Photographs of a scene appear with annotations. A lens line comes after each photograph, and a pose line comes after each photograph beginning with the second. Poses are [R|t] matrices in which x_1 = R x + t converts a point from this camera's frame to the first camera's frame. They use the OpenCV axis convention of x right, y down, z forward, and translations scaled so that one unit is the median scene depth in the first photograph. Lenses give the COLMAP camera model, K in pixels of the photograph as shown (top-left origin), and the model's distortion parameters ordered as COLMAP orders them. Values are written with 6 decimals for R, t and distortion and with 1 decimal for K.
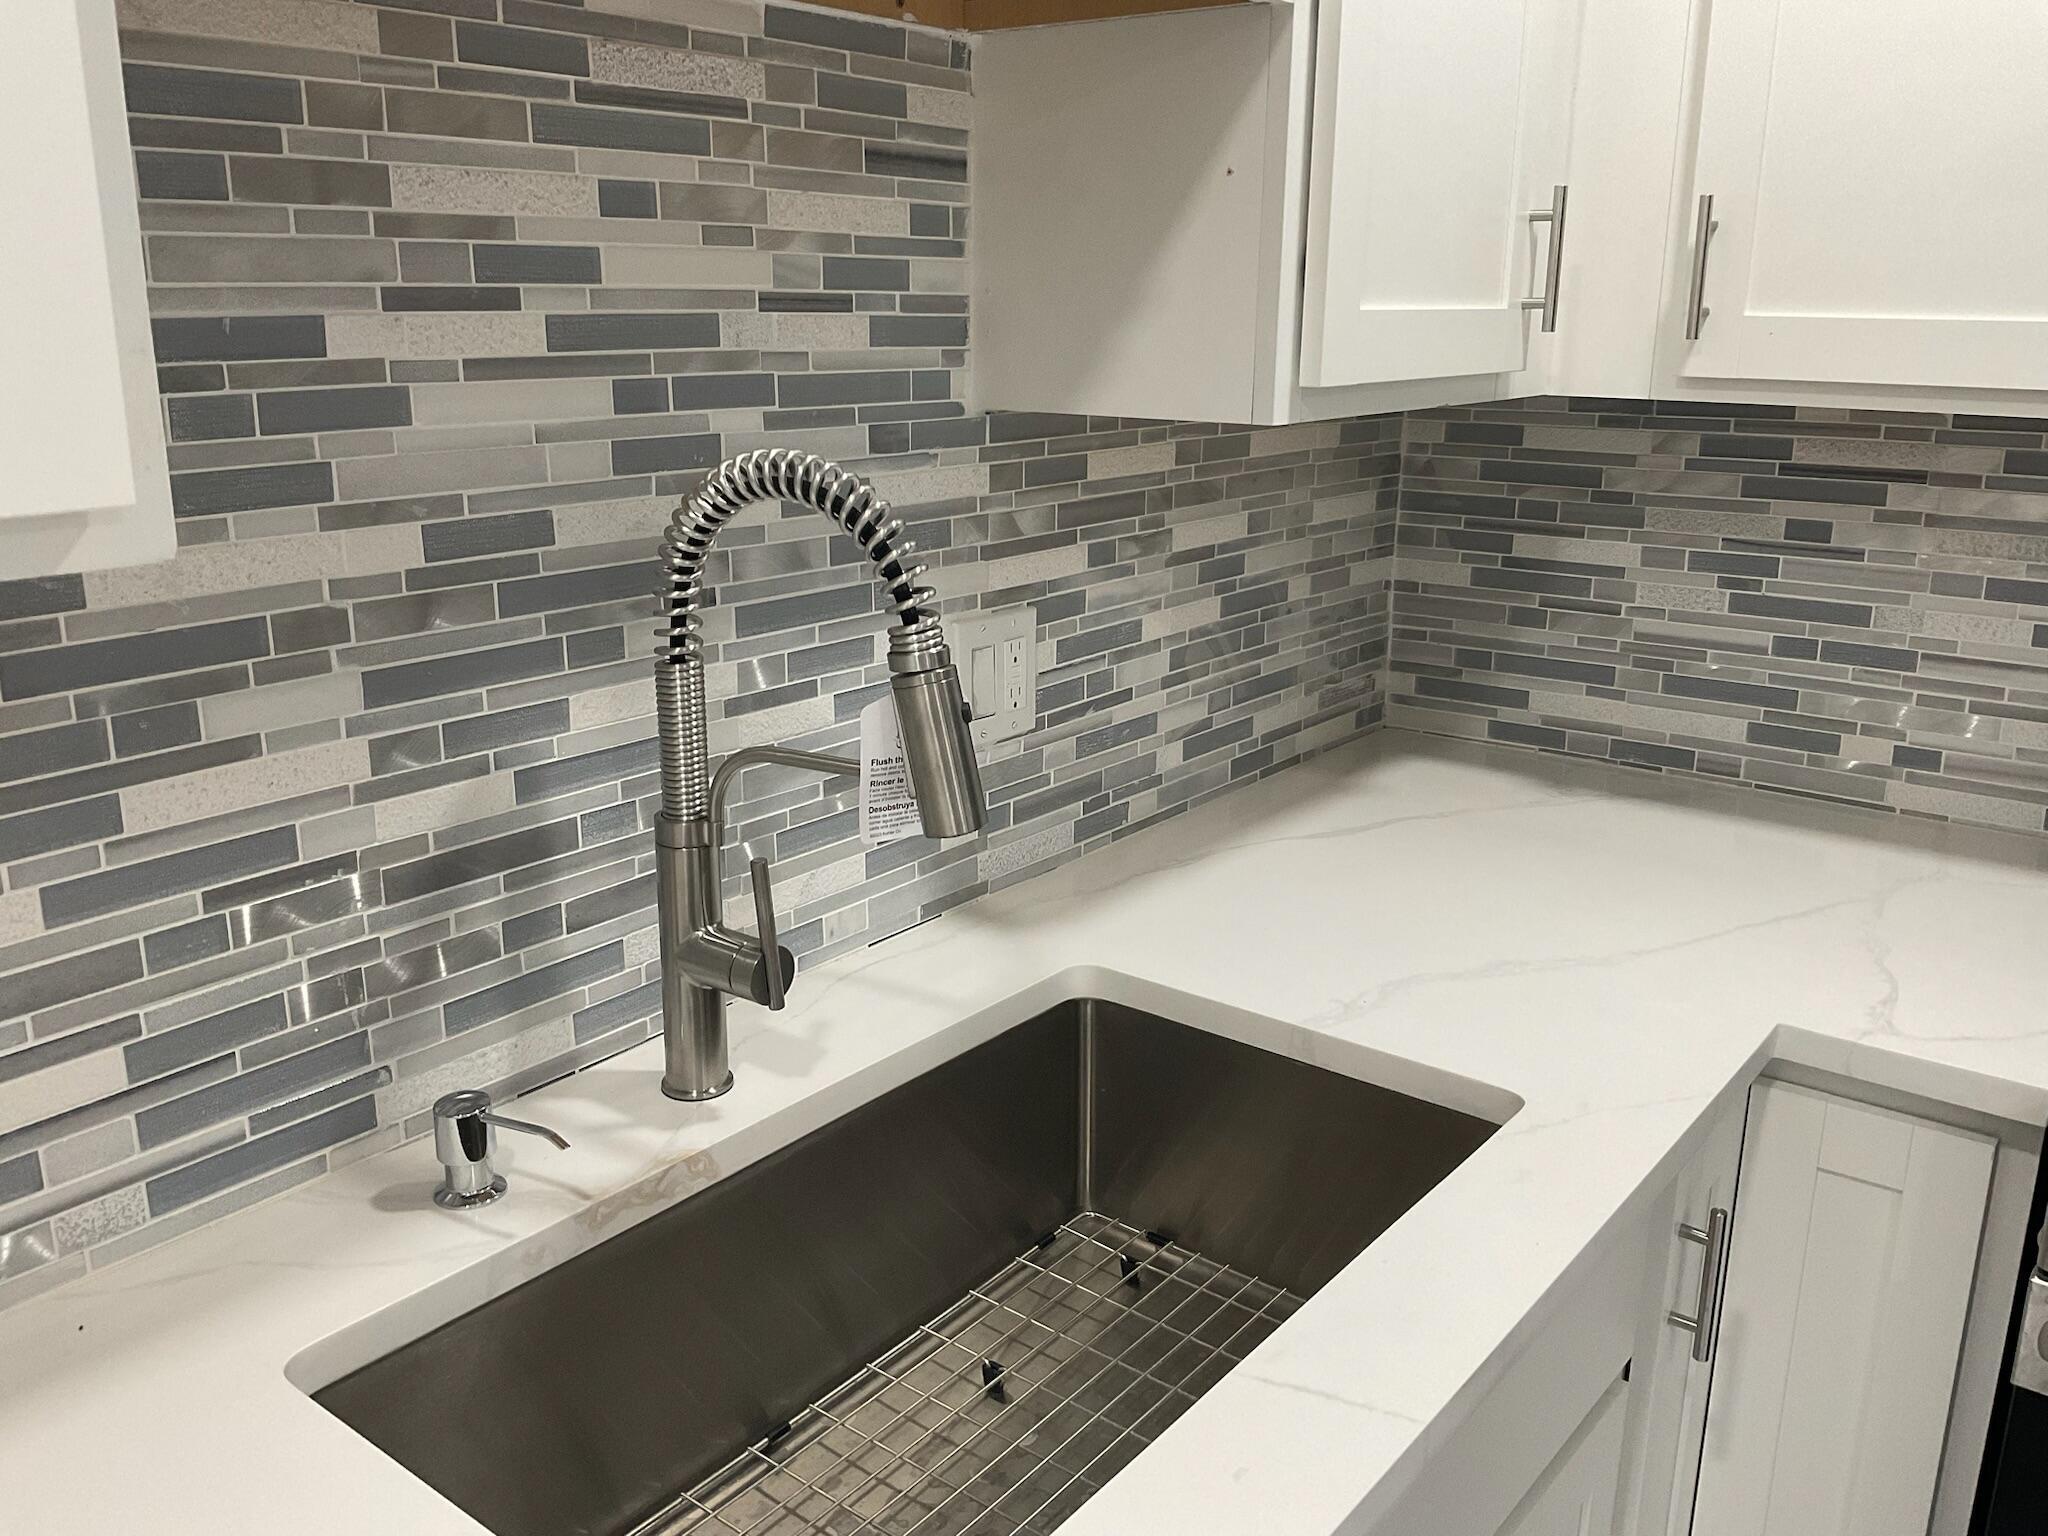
lens RADIAL K [[1709.1, 0, 1024.0], [0, 1709.1, 768.0], [0, 0, 1]] dist [0.103113, -0.222581]
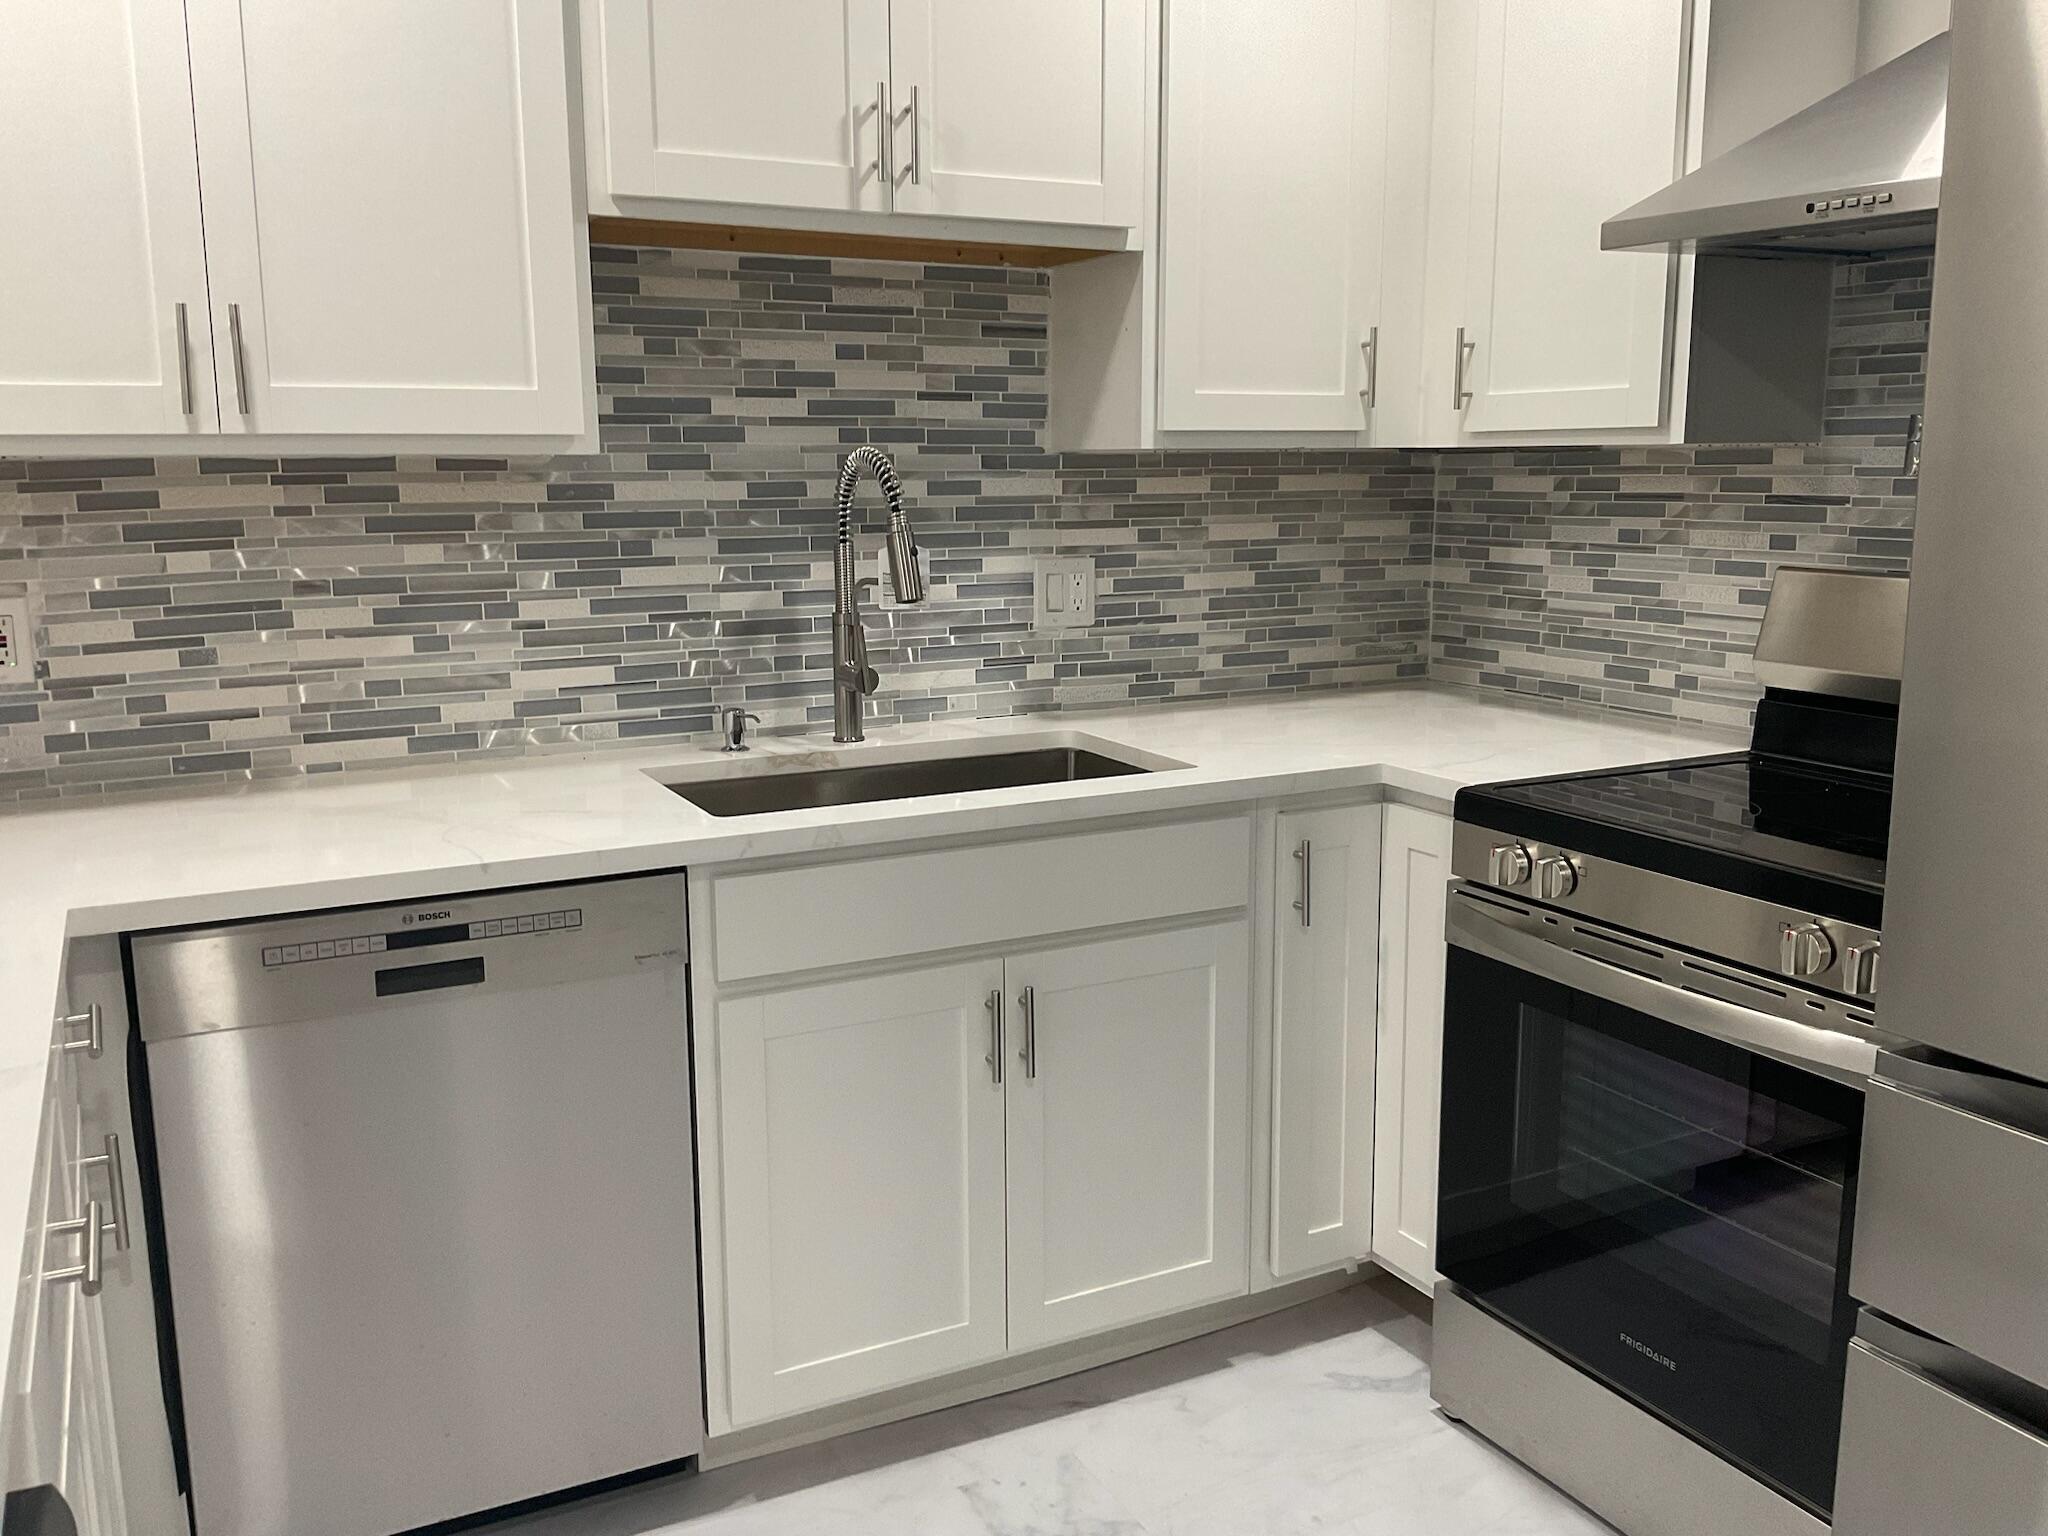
lens RADIAL K [[1734.3, 0, 1024.0], [0, 1734.3, 768.0], [0, 0, 1]] dist [0.096830, -0.005026]
pose [[0.910661, 0.062154, -0.408453, 0.772485], [-0.099634, 0.992480, -0.071112, 0.294545], [0.400962, 0.105454, 0.910005, -0.784761]]
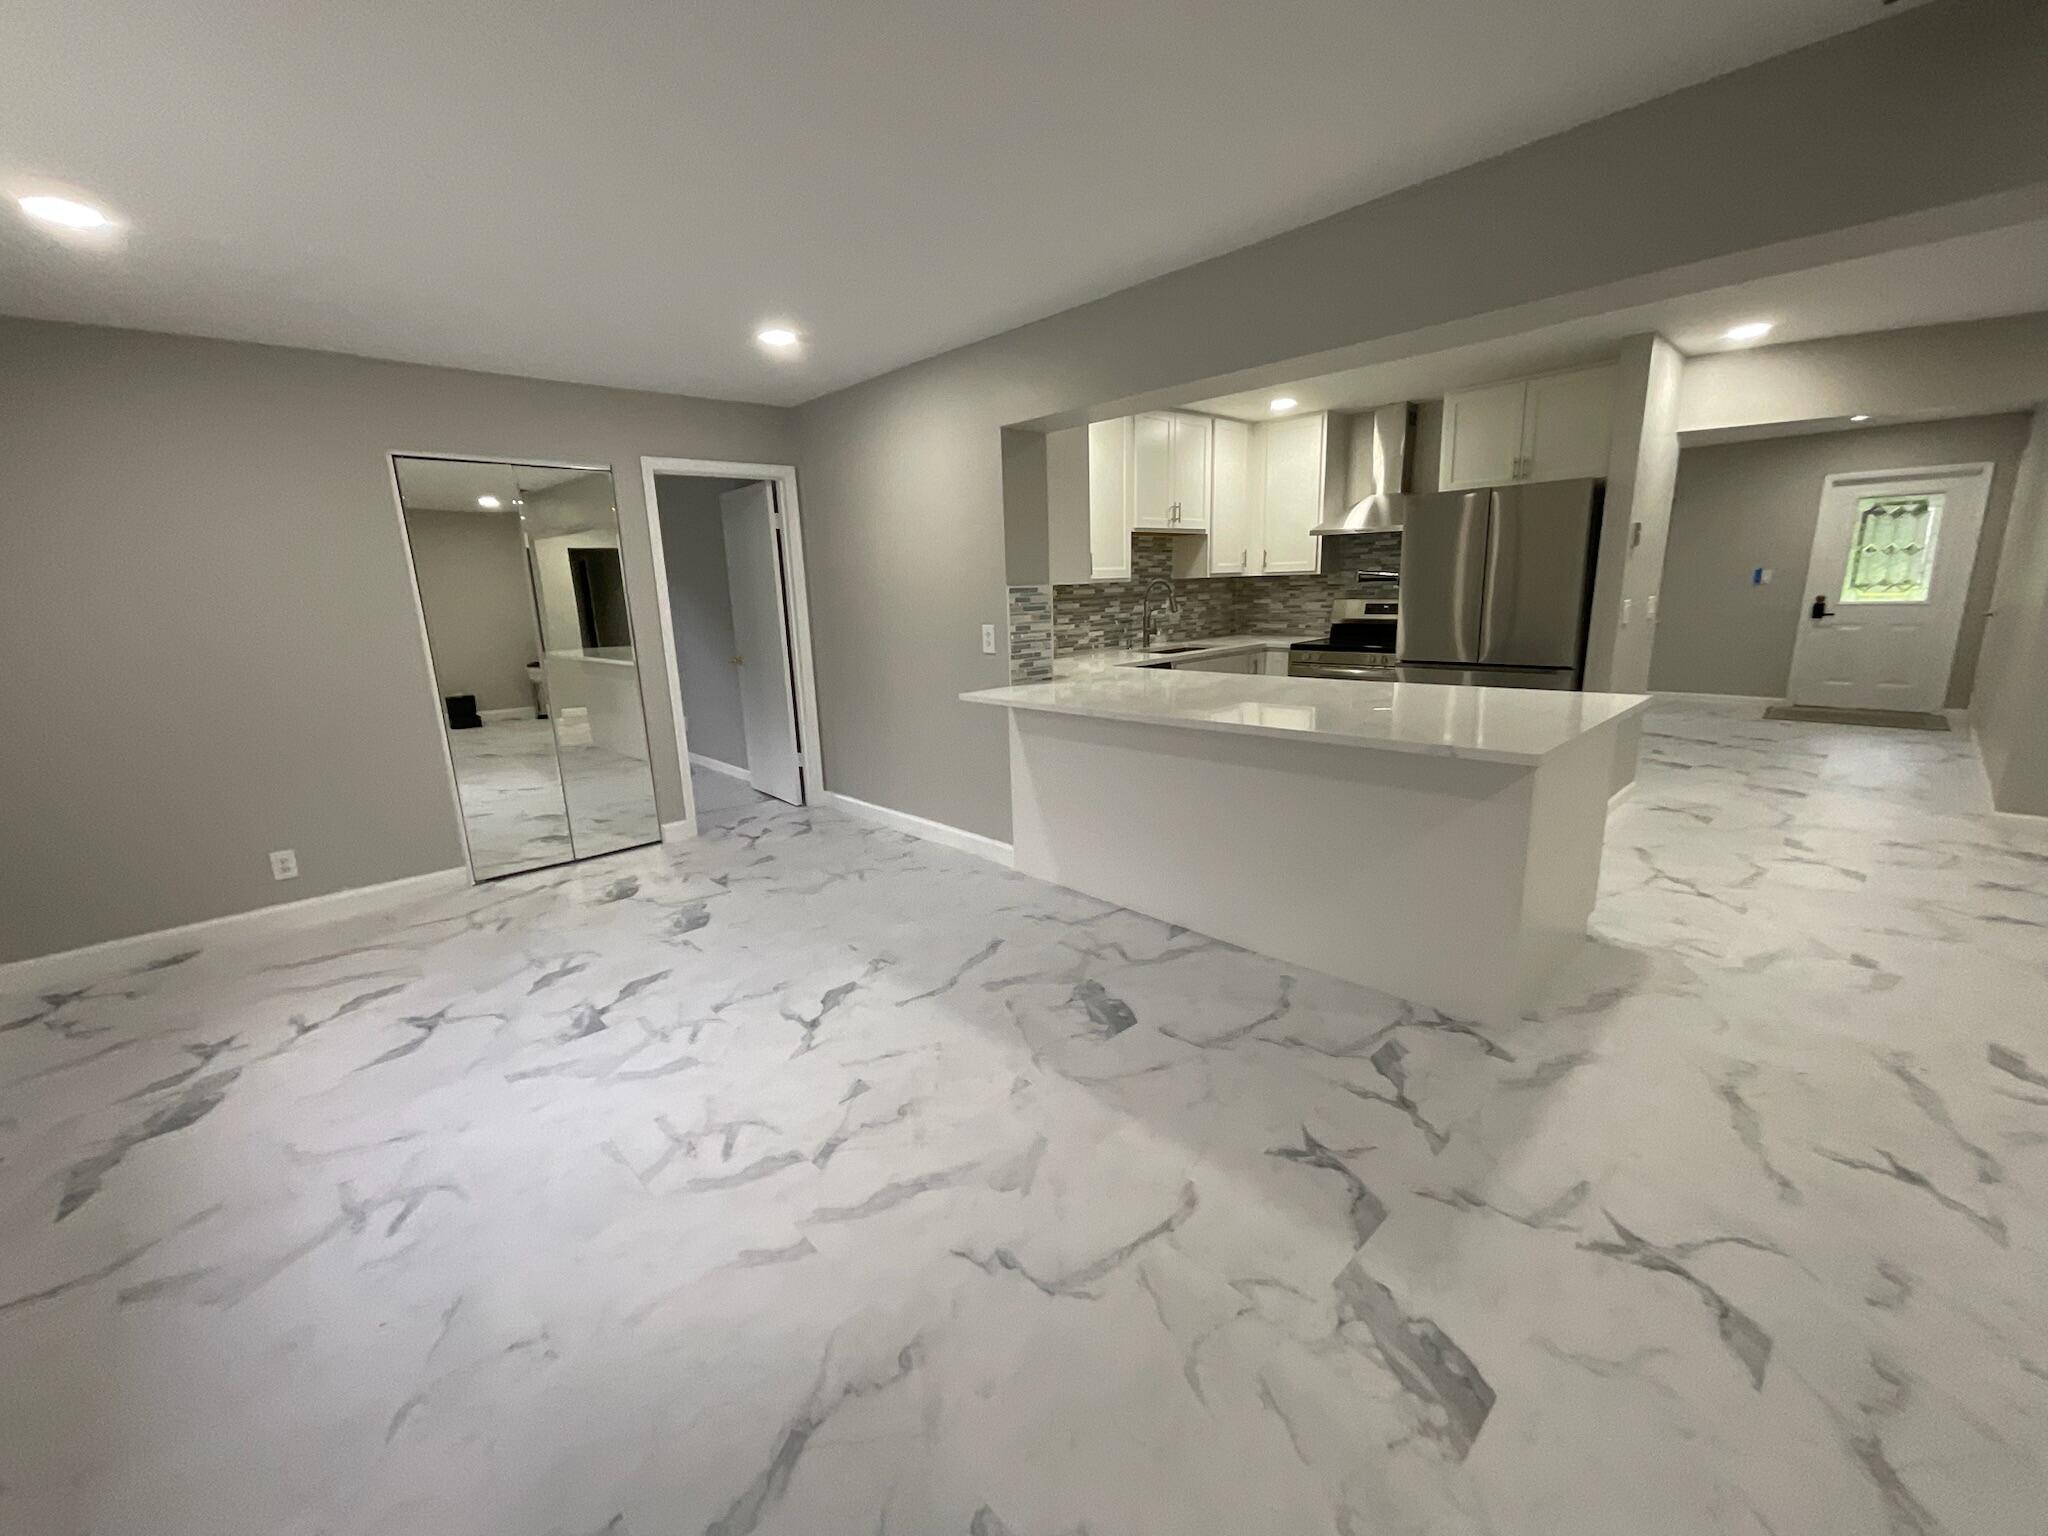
lens RADIAL K [[827.0, 0, 1024.0], [0, 827.0, 768.0], [0, 0, 1]] dist [0.001172, 0.000062]
pose [[0.987995, -0.008571, -0.154246, -0.131036], [0.001056, 0.998811, -0.048737, 0.899517], [0.154480, 0.047989, 0.986830, -3.019583]]
